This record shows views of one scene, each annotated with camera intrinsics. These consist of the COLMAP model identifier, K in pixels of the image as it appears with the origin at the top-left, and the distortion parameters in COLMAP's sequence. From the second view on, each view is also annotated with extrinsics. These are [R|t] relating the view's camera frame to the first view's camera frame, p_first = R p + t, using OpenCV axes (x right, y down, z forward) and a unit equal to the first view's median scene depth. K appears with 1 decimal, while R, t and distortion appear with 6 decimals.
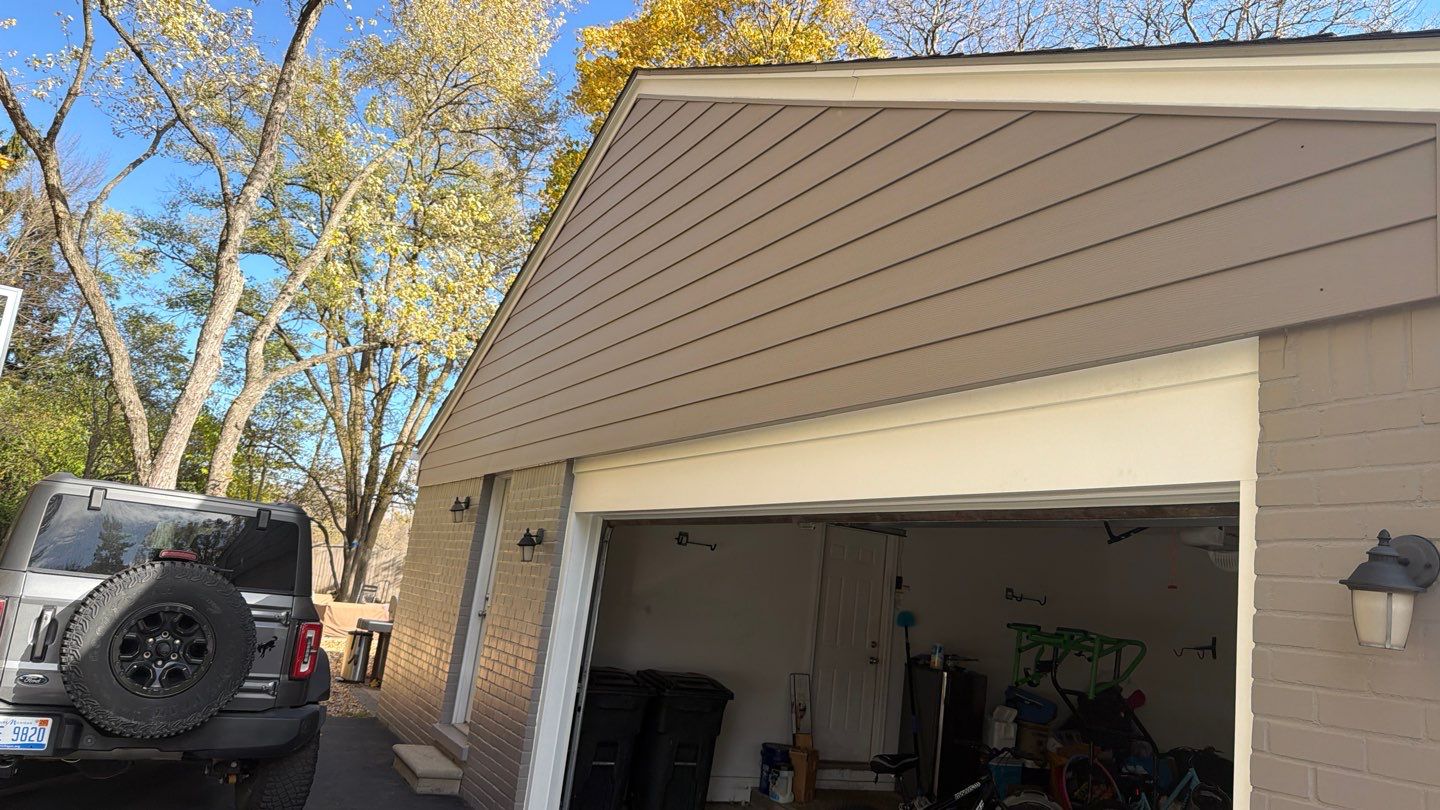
lens RADIAL K [[1007.7, 0, 741.9], [0, 1007.7, 410.9], [0, 0, 1]] dist [-0.000995, -0.007935]
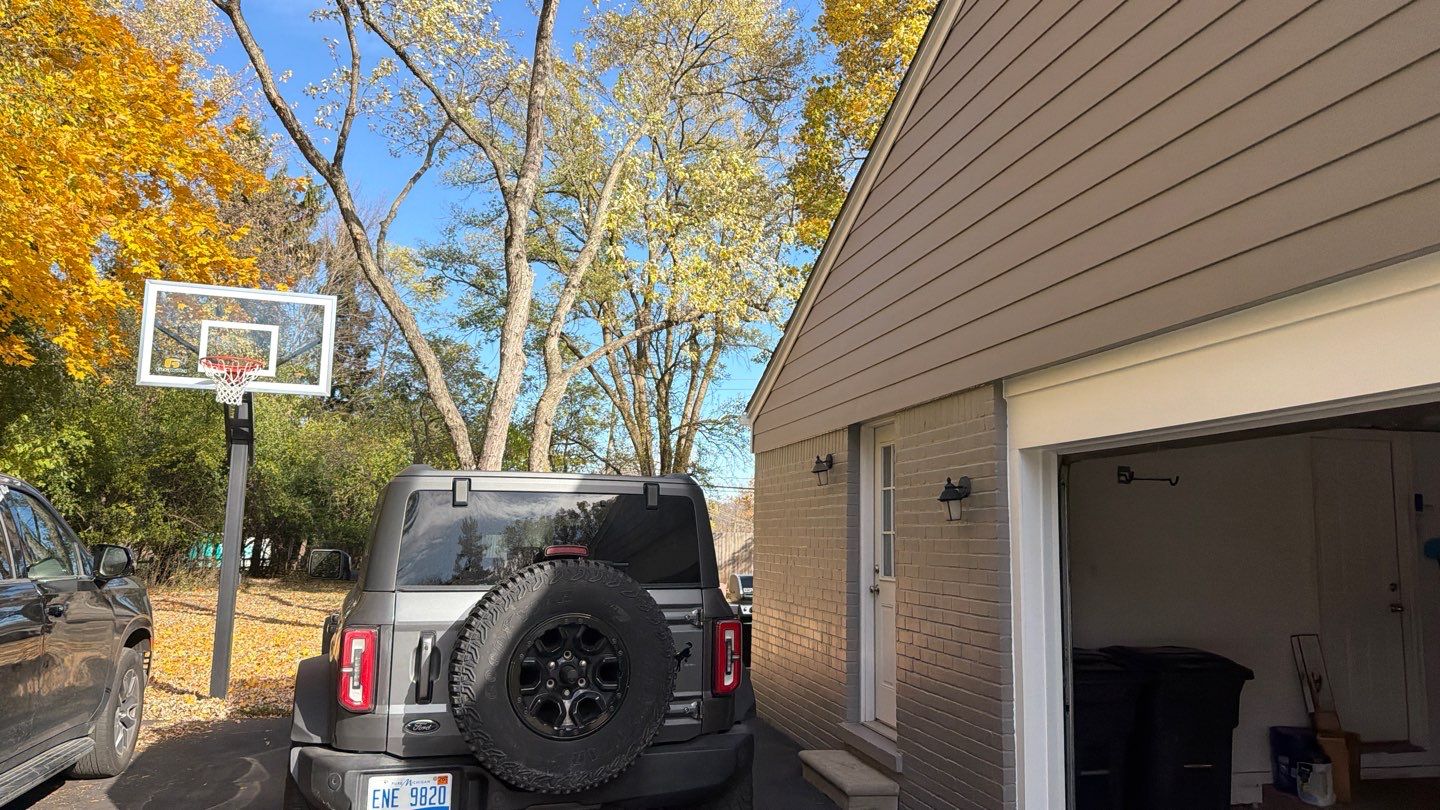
lens RADIAL K [[984.6, 0, 747.5], [0, 984.6, 422.2], [0, 0, 1]] dist [0.123363, -0.207096]
pose [[0.961889, -0.125373, -0.243003, -0.134133], [0.136721, 0.990145, 0.030344, 0.023803], [0.236804, -0.062411, 0.969551, 0.175706]]
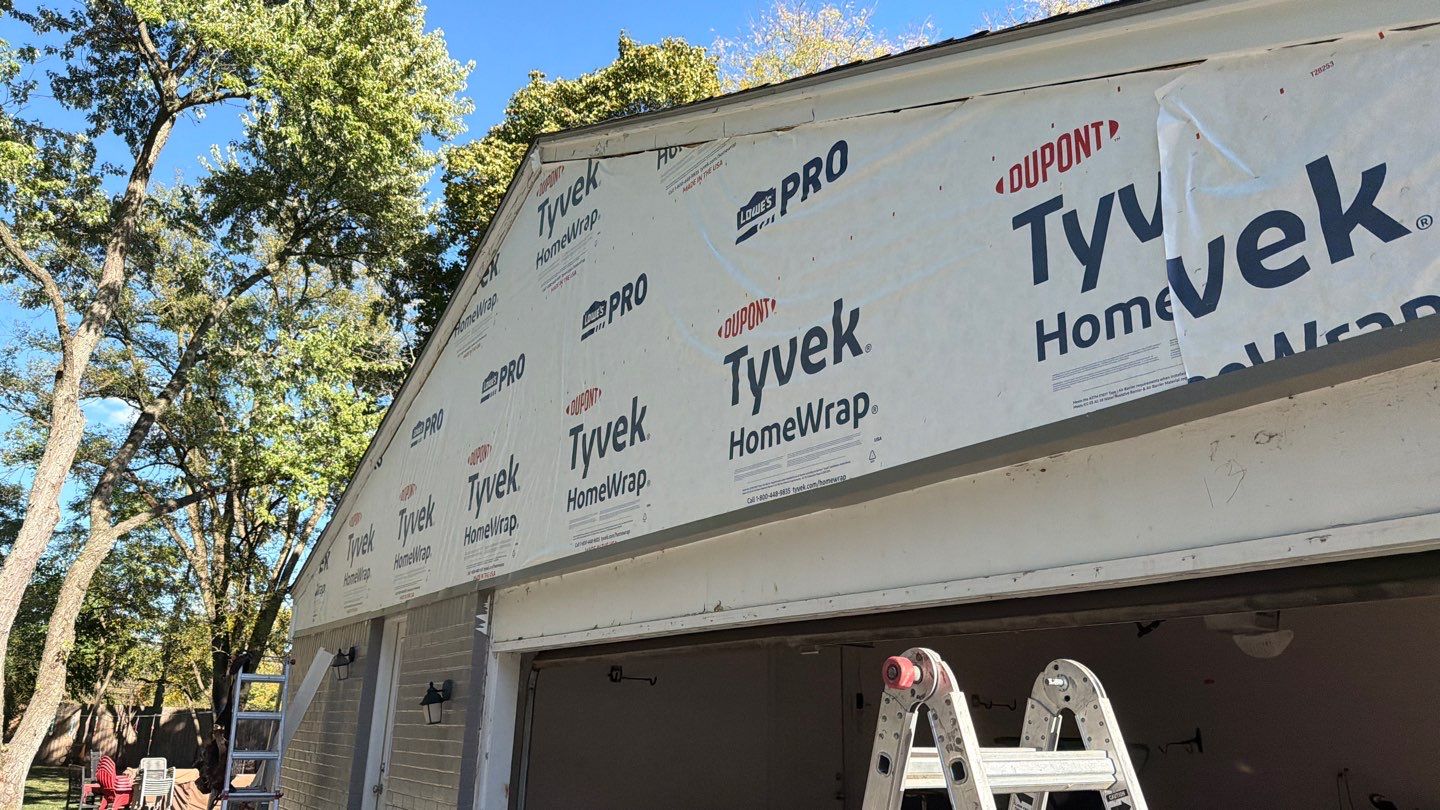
lens RADIAL K [[1001.5, 0, 723.4], [0, 1001.5, 399.3], [0, 0, 1]] dist [0.005663, -0.003378]
pose [[0.992497, -0.065313, 0.103367, -0.036494], [0.077615, 0.989753, -0.119850, 0.004719], [-0.094480, 0.126973, 0.987396, 0.110259]]
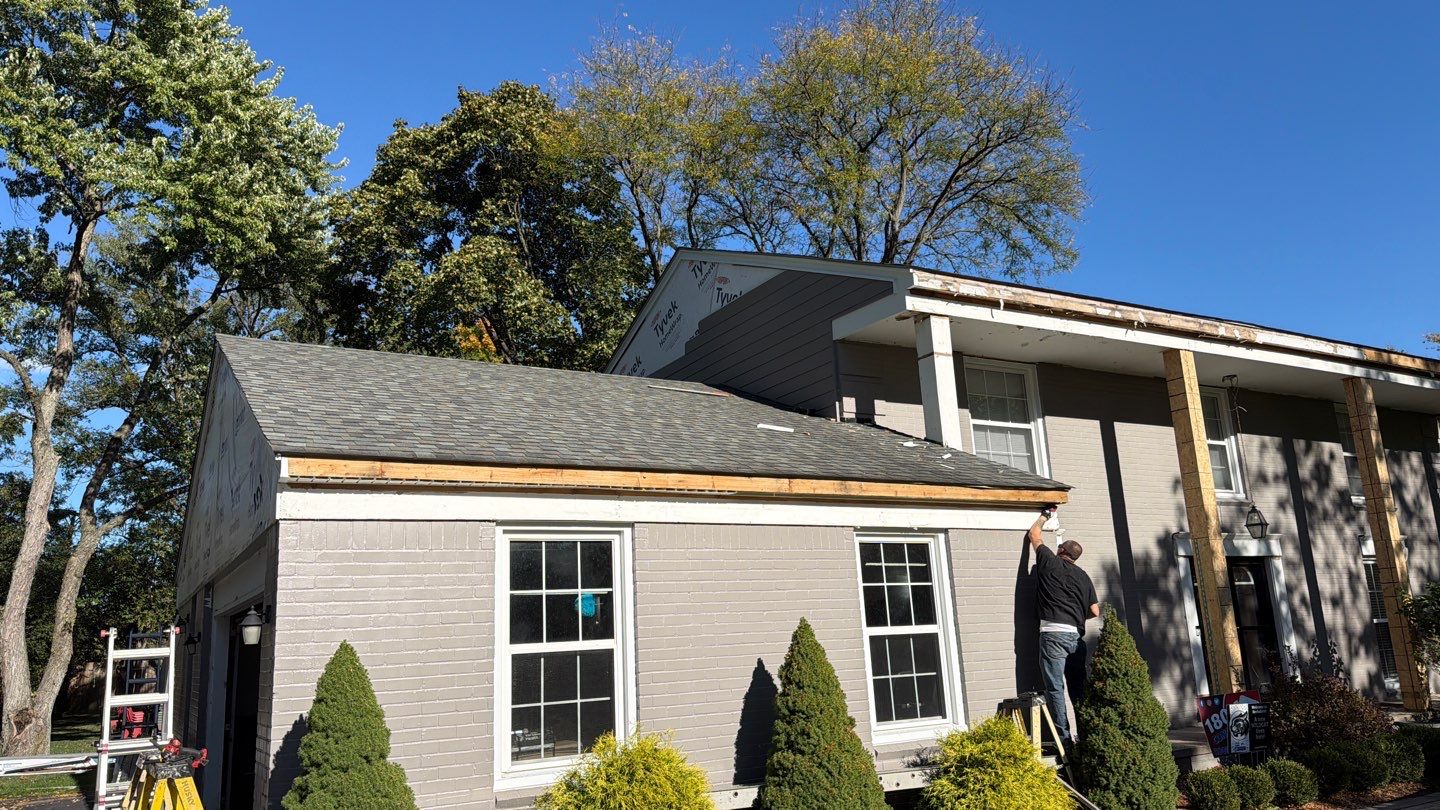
lens RADIAL K [[1014.1, 0, 689.7], [0, 1014.1, 403.7], [0, 0, 1]] dist [0.061752, -0.044751]
pose [[0.987341, -0.156491, 0.025847, 0.434120], [0.157532, 0.986491, -0.044940, -0.030413], [-0.018465, 0.048443, 0.998655, -0.481558]]
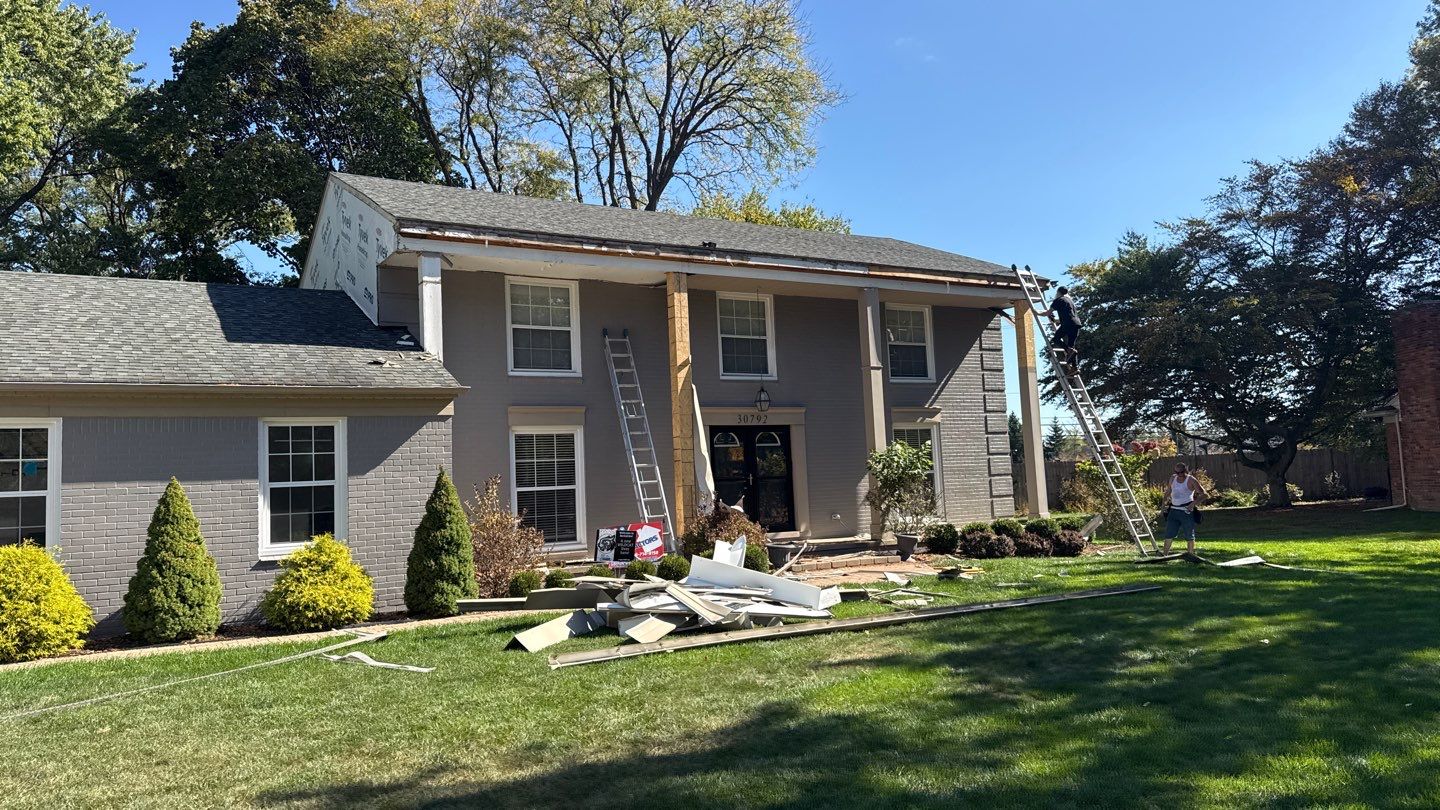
lens RADIAL K [[1027.4, 0, 720.0], [0, 1027.4, 405.0], [0, 0, 1]] dist [0.017043, -0.012158]
pose [[0.987847, -0.153623, 0.023647, 1.190299], [0.150372, 0.983065, 0.104740, -0.005221], [-0.039337, -0.099912, 0.994218, -0.978380]]
